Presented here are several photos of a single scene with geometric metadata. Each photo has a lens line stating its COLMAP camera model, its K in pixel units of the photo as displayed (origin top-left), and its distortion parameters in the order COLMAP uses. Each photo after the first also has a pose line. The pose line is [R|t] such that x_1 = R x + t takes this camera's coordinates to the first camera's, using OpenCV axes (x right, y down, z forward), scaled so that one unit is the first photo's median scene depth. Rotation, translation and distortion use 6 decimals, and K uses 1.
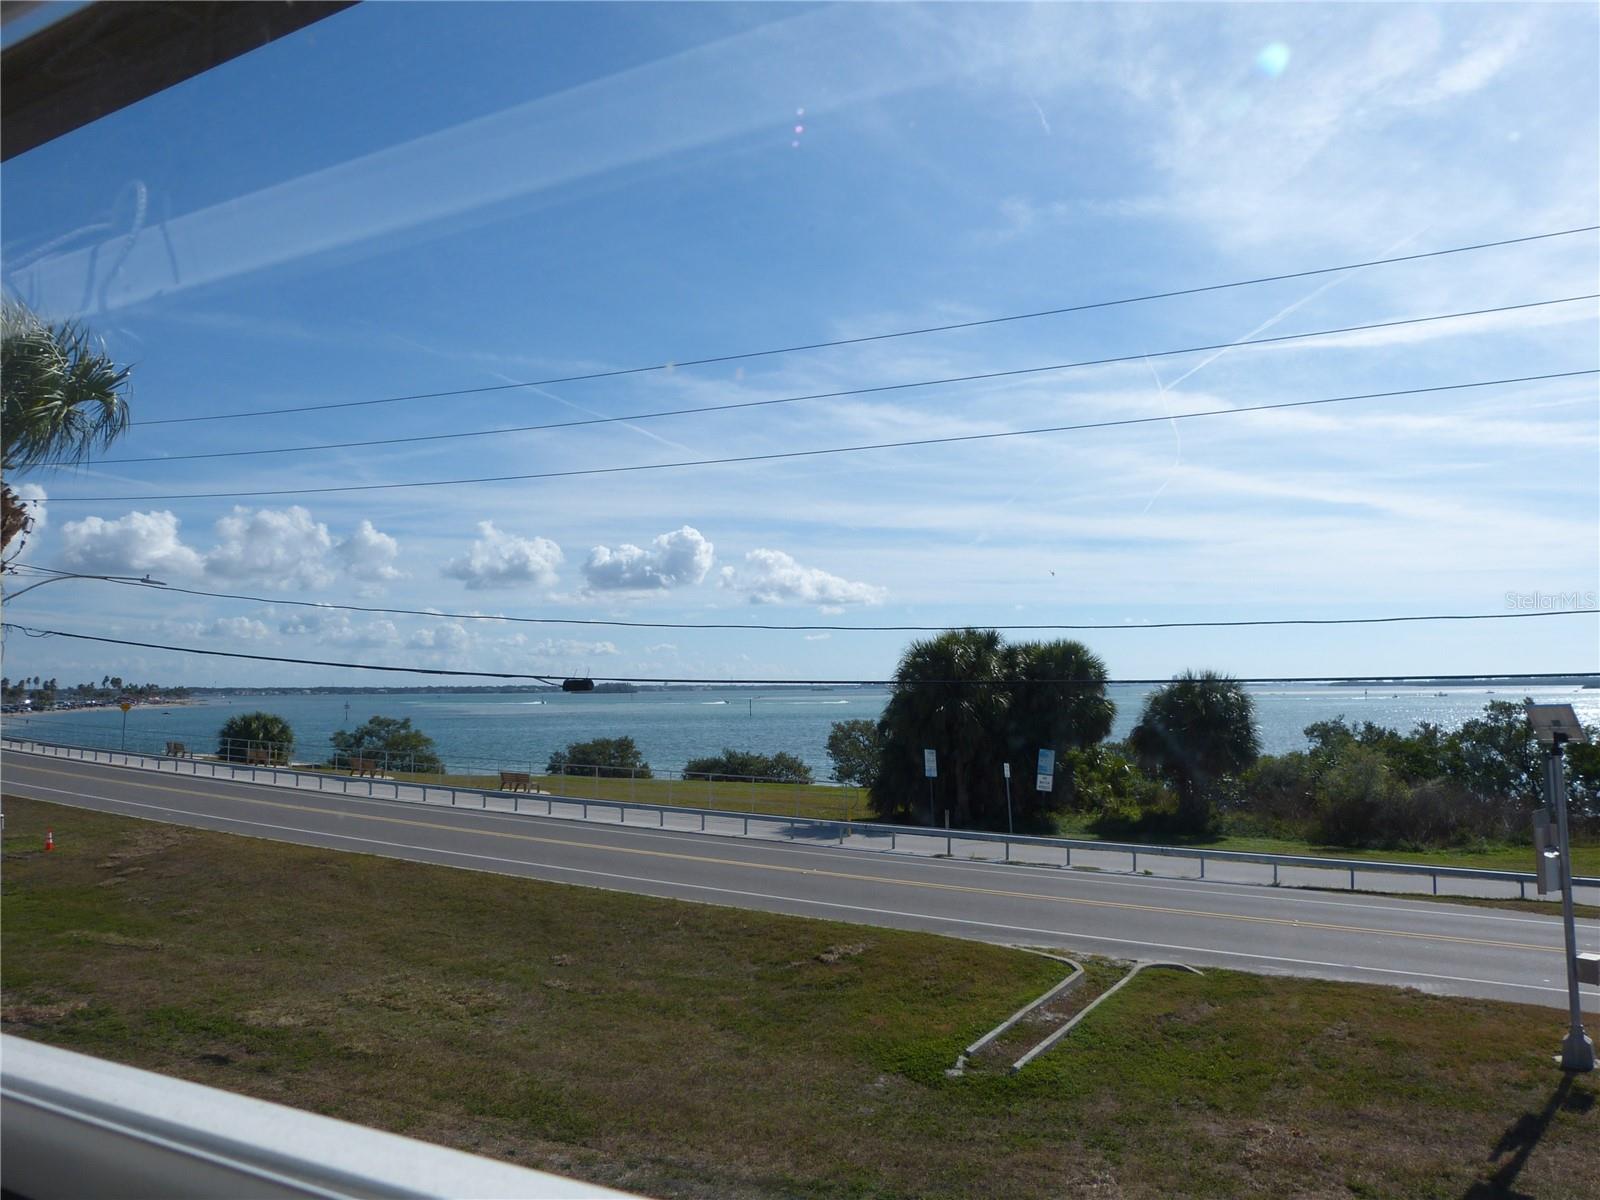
lens RADIAL K [[1182.9, 0, 810.8], [0, 1182.9, 598.5], [0, 0, 1]] dist [-0.044819, 0.026492]
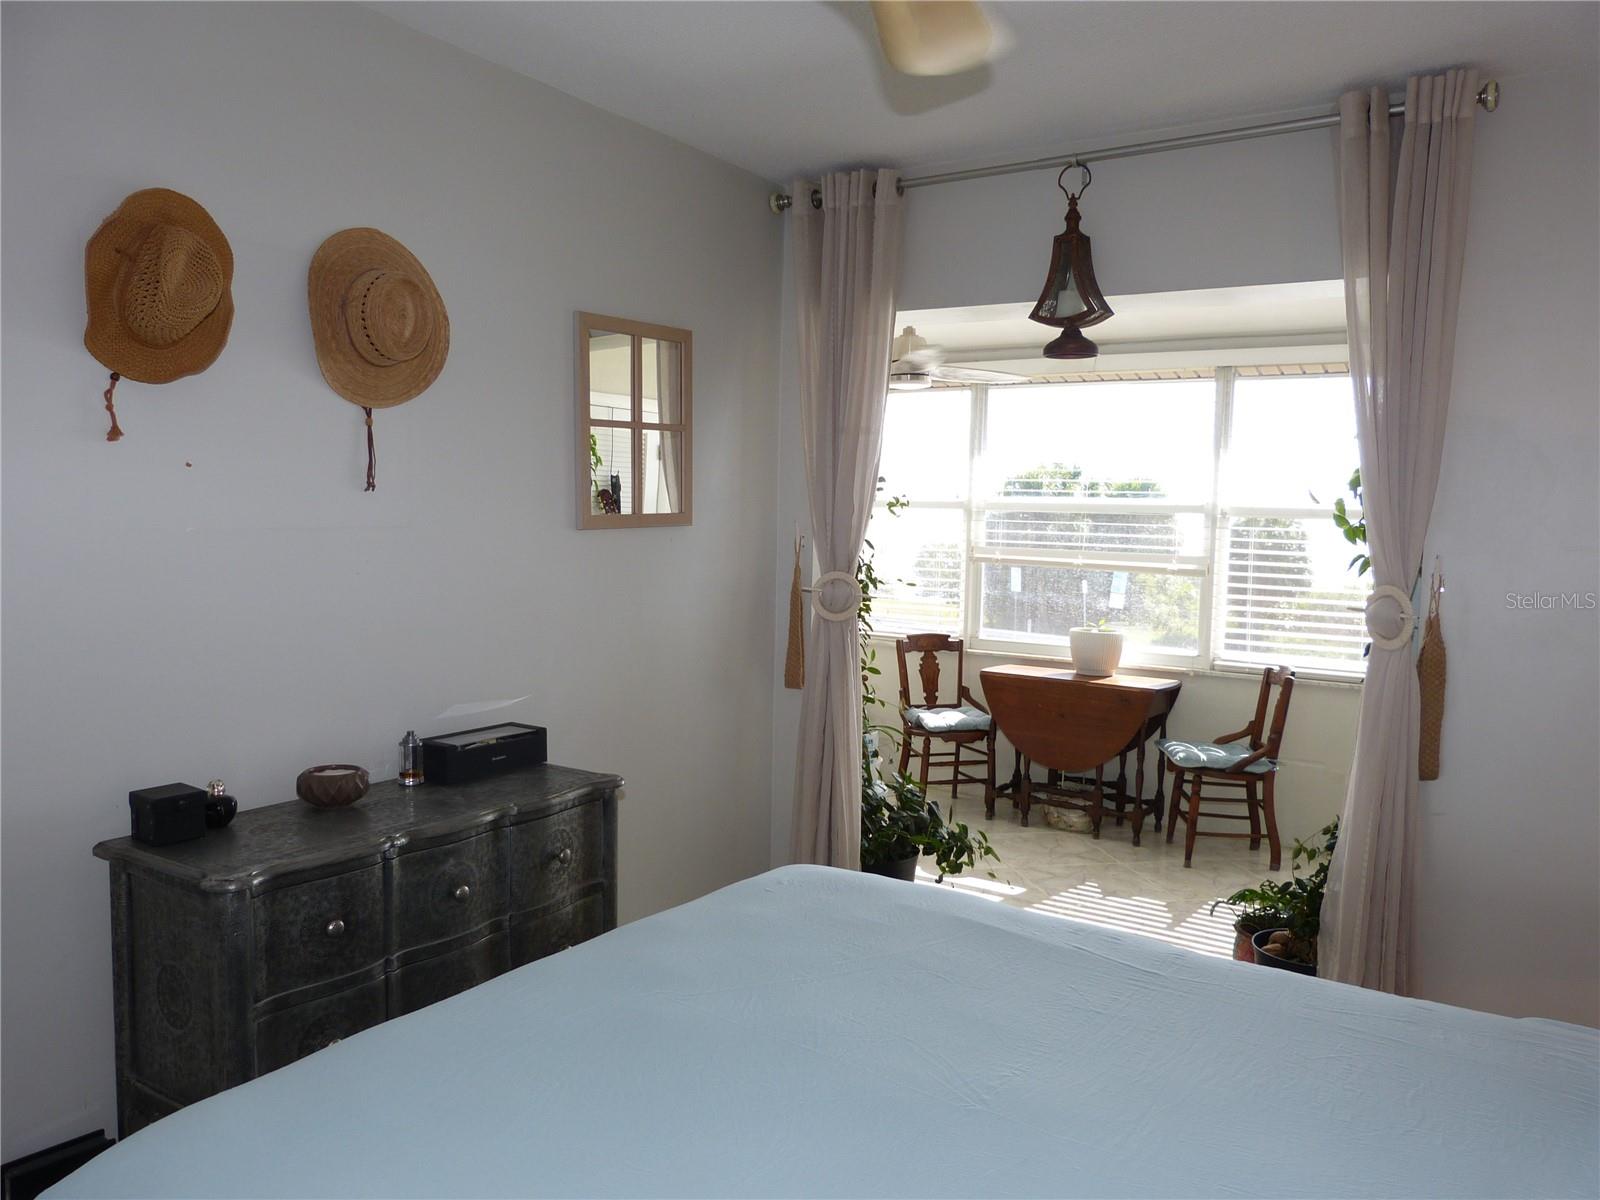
lens RADIAL K [[1182.9, 0, 806.2], [0, 1182.9, 593.6], [0, 0, 1]] dist [-0.044819, 0.026492]
pose [[0.997398, 0.037425, -0.061621, -0.028148], [-0.028158, 0.989043, 0.144919, -0.006380], [0.066370, -0.142807, 0.987523, -0.129212]]
